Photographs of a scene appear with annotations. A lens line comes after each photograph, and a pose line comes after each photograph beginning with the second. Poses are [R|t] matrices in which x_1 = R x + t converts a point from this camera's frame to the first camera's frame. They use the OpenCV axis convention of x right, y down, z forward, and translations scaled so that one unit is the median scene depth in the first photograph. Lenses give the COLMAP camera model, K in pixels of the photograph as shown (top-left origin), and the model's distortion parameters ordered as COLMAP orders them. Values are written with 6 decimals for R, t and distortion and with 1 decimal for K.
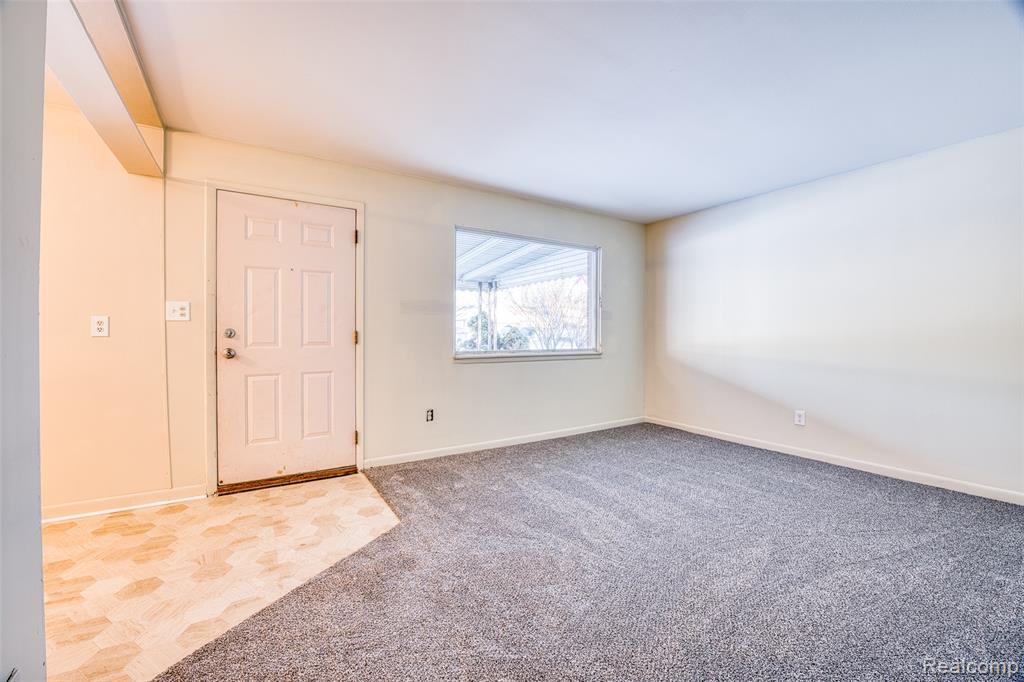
lens RADIAL K [[402.6, 0, 512.0], [0, 402.6, 341.0], [0, 0, 1]] dist [-0.015328, 0.000000]
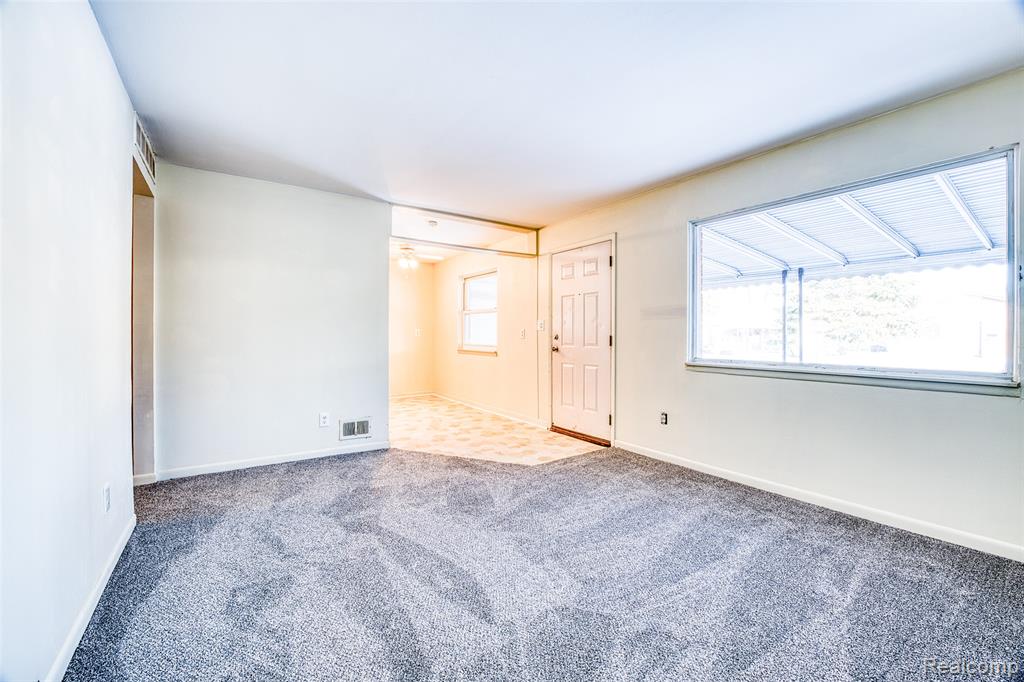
lens RADIAL K [[408.4, 0, 496.6], [0, 408.4, 334.6], [0, 0, 1]] dist [-0.024711, -0.000297]
pose [[0.039673, -0.000296, -0.999213, 1.006950], [-0.018566, 0.999827, -0.001034, -0.022510], [0.999040, 0.018593, 0.039661, 0.669215]]
